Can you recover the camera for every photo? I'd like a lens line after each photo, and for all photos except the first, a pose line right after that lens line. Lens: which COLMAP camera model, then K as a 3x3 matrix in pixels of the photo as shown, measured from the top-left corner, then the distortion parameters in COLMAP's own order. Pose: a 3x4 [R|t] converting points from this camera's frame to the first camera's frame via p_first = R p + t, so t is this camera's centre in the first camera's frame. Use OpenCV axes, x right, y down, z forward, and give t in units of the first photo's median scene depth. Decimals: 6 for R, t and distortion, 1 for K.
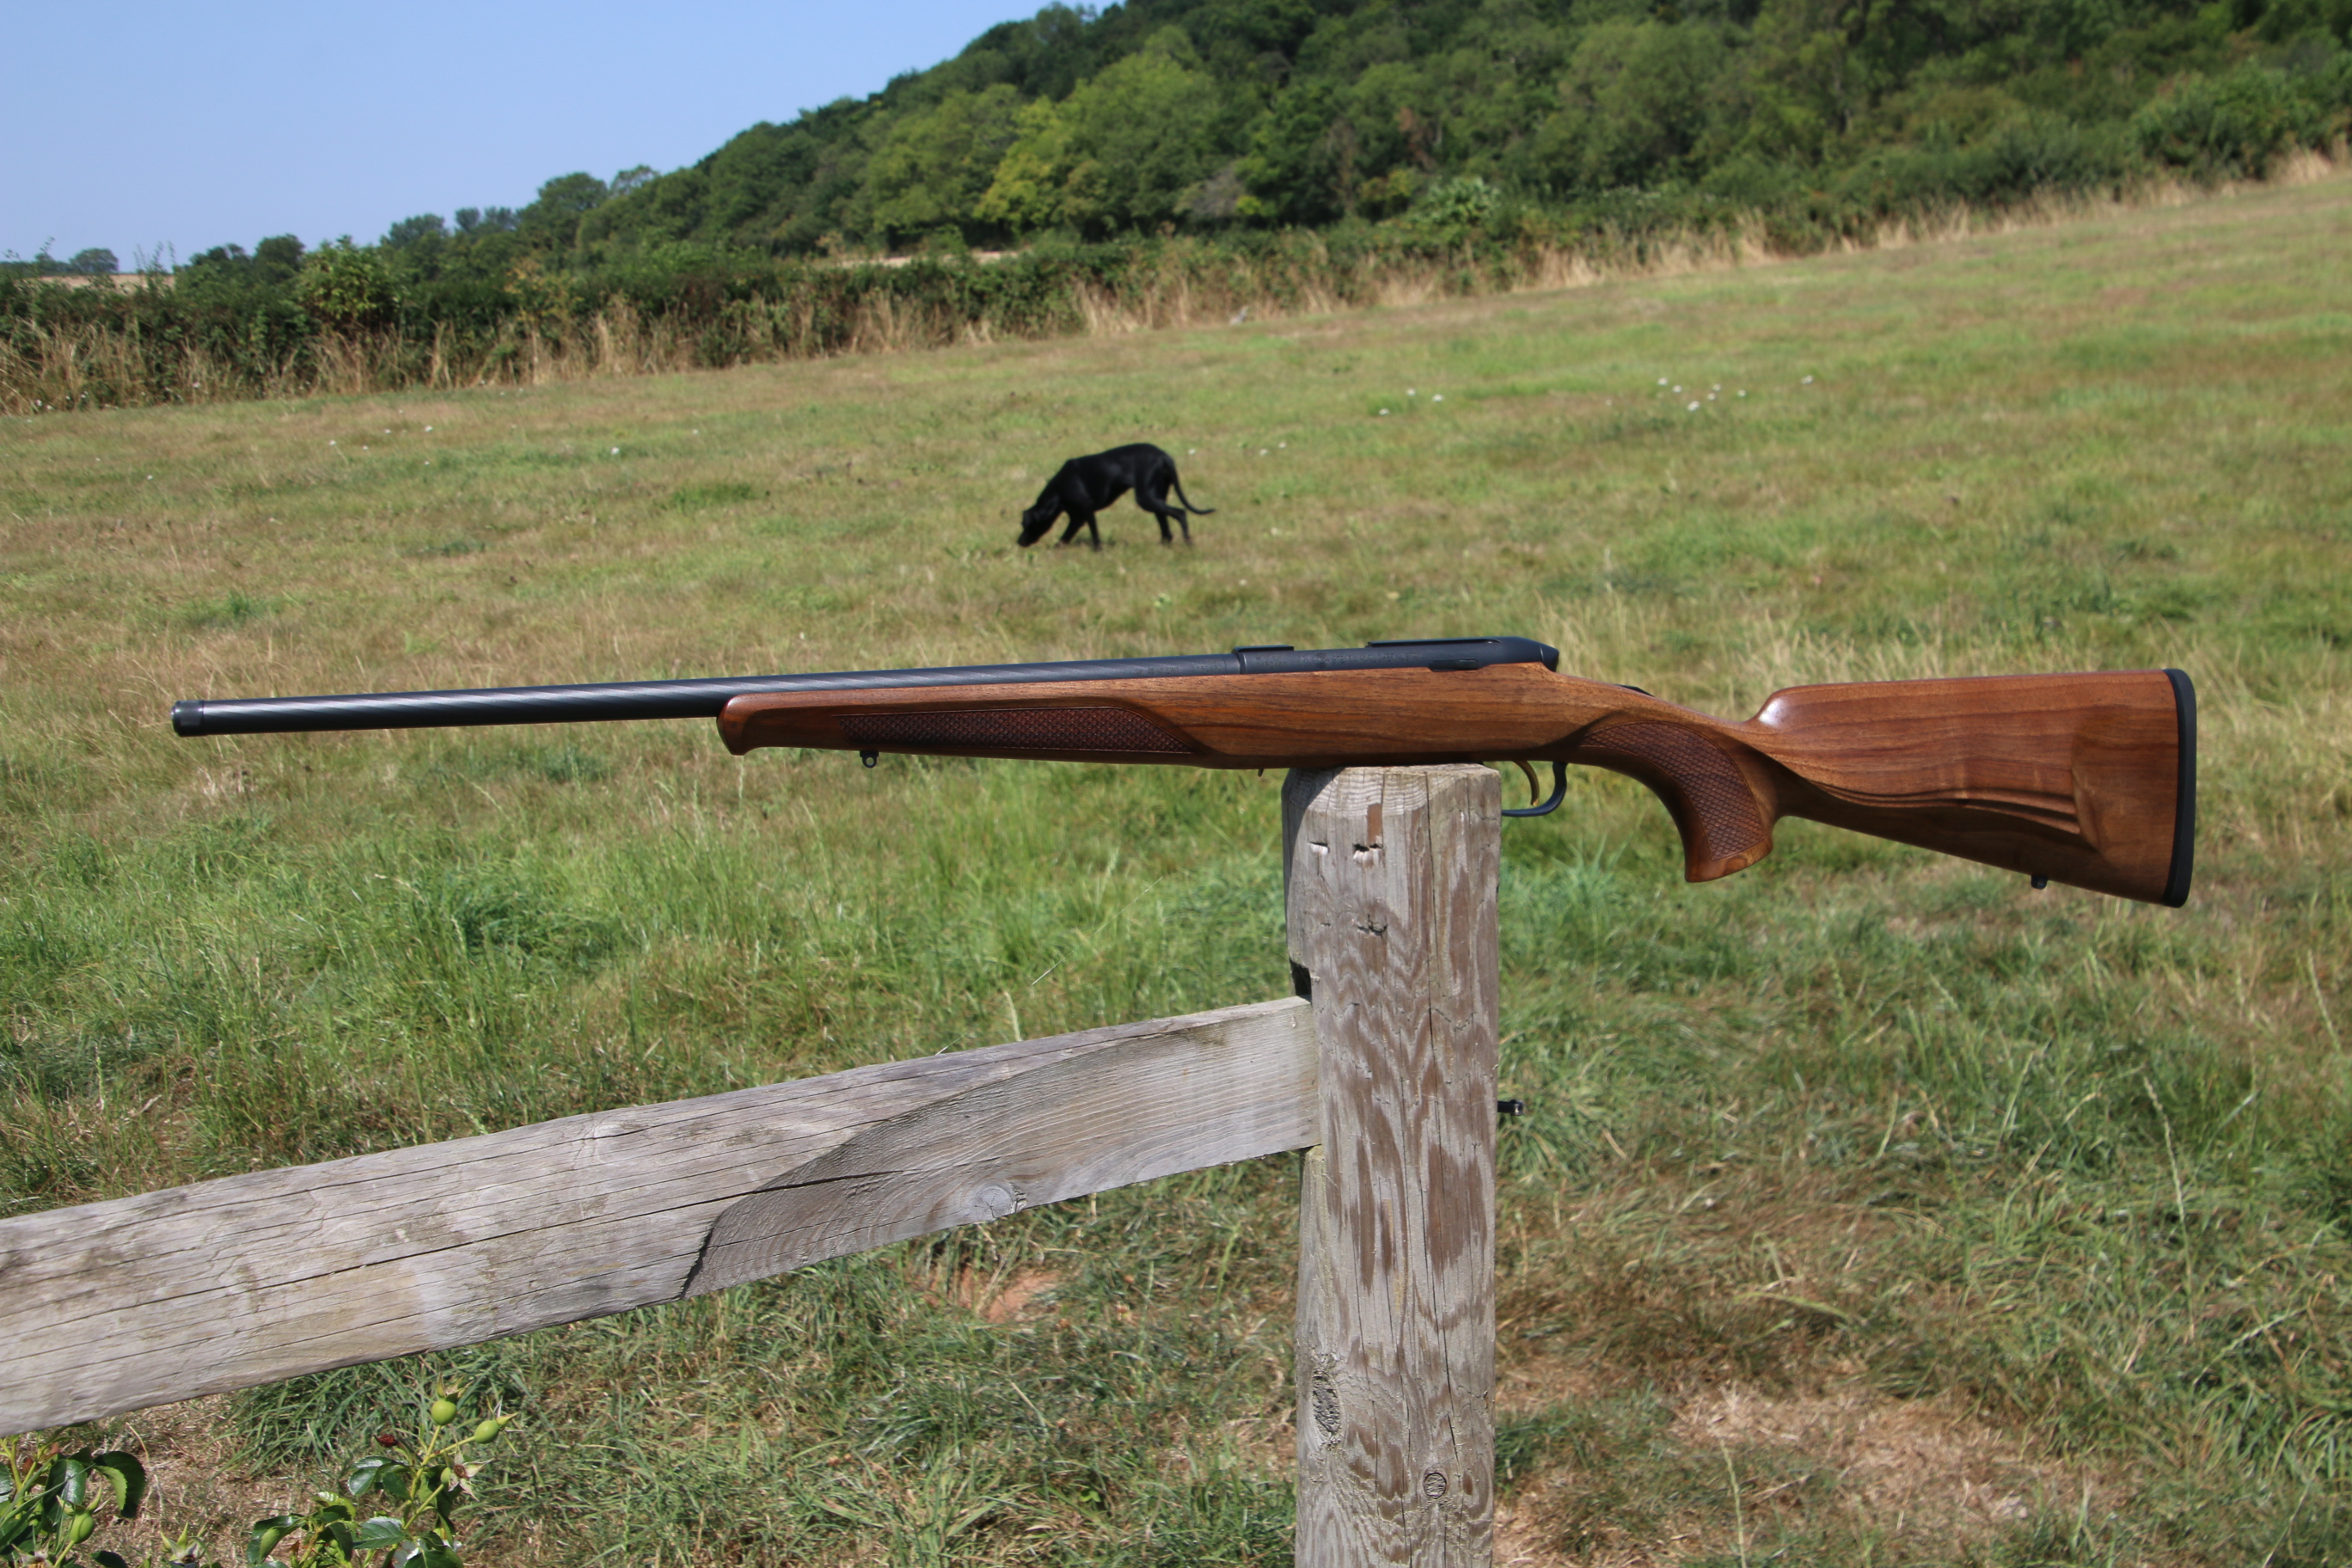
lens RADIAL K [[2860.3, 0, 1305.7], [0, 2860.3, 870.1], [0, 0, 1]] dist [0.126573, 0.000000]
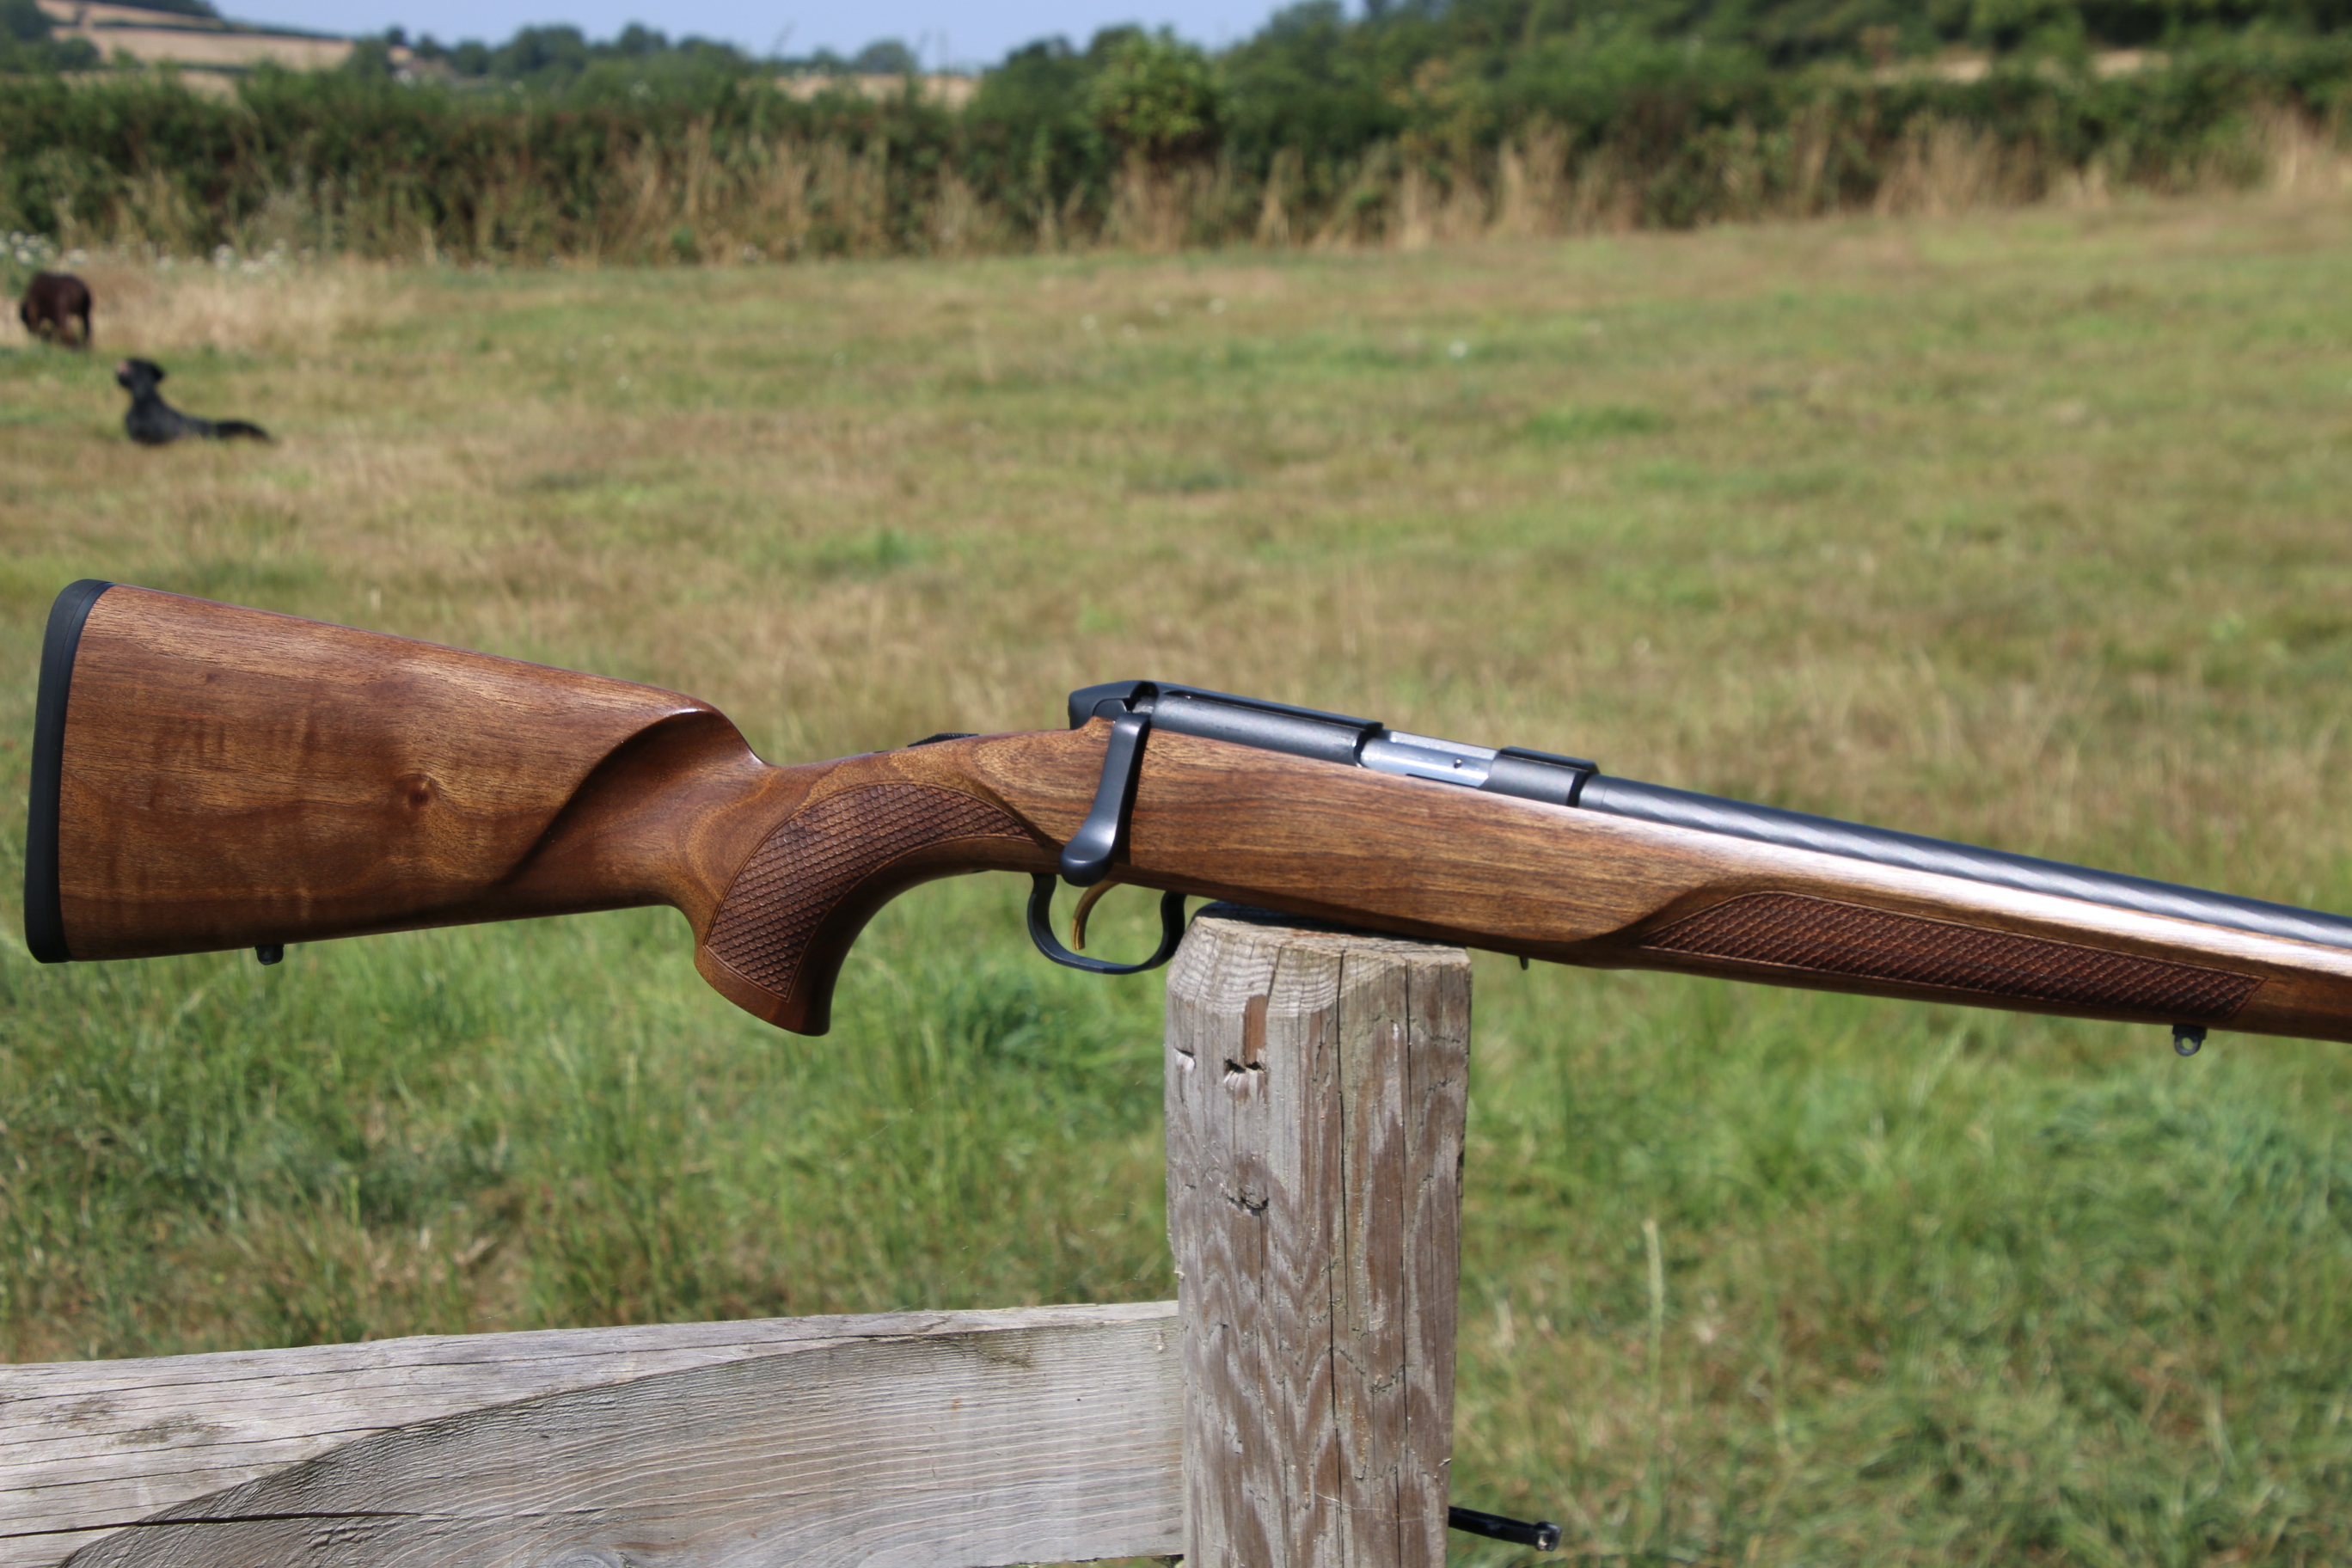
lens RADIAL K [[4397.3, 0, 1254.6], [0, 4397.3, 858.7], [0, 0, 1]] dist [0.410819, 0.000000]
pose [[0.949589, 0.088268, -0.300815, 0.138334], [-0.098467, 0.994961, -0.018883, -0.015846], [0.297632, 0.047551, 0.953496, 0.054684]]
